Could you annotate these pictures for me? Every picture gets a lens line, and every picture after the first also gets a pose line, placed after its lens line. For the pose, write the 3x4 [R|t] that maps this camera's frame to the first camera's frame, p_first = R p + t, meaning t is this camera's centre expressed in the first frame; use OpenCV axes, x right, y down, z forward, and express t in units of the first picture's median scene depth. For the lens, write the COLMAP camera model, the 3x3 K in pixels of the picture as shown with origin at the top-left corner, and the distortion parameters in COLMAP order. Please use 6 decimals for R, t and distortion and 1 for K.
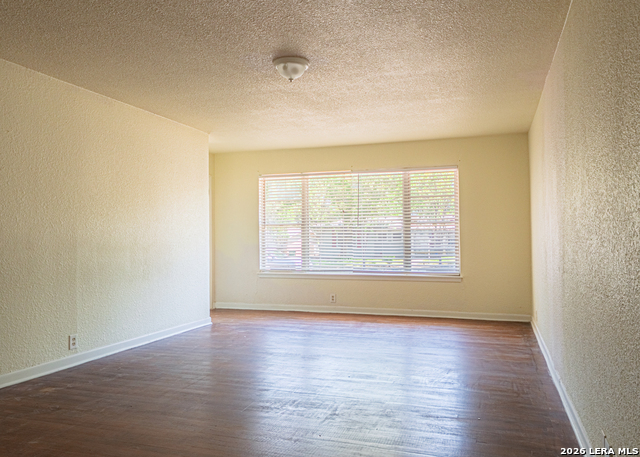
lens RADIAL K [[510.5, 0, 319.0], [0, 510.5, 229.8], [0, 0, 1]] dist [-0.000037, 0.001309]
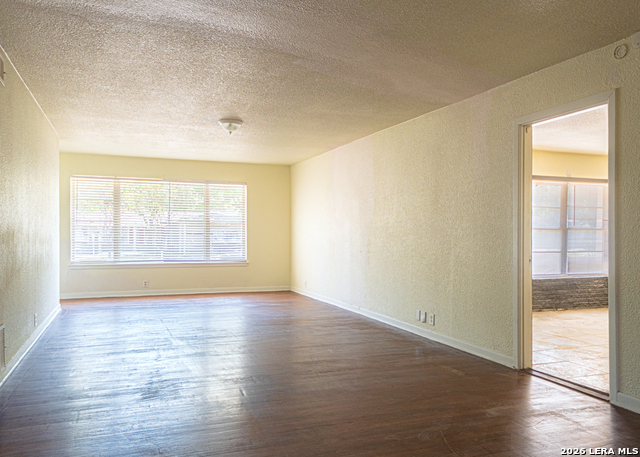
lens RADIAL K [[510.5, 0, 319.0], [0, 510.5, 229.8], [0, 0, 1]] dist [-0.000037, 0.001309]
pose [[0.756668, 0.014916, 0.653629, -0.472636], [-0.025030, 0.999668, 0.006163, -0.011463], [-0.653320, -0.021023, 0.756790, -0.186466]]
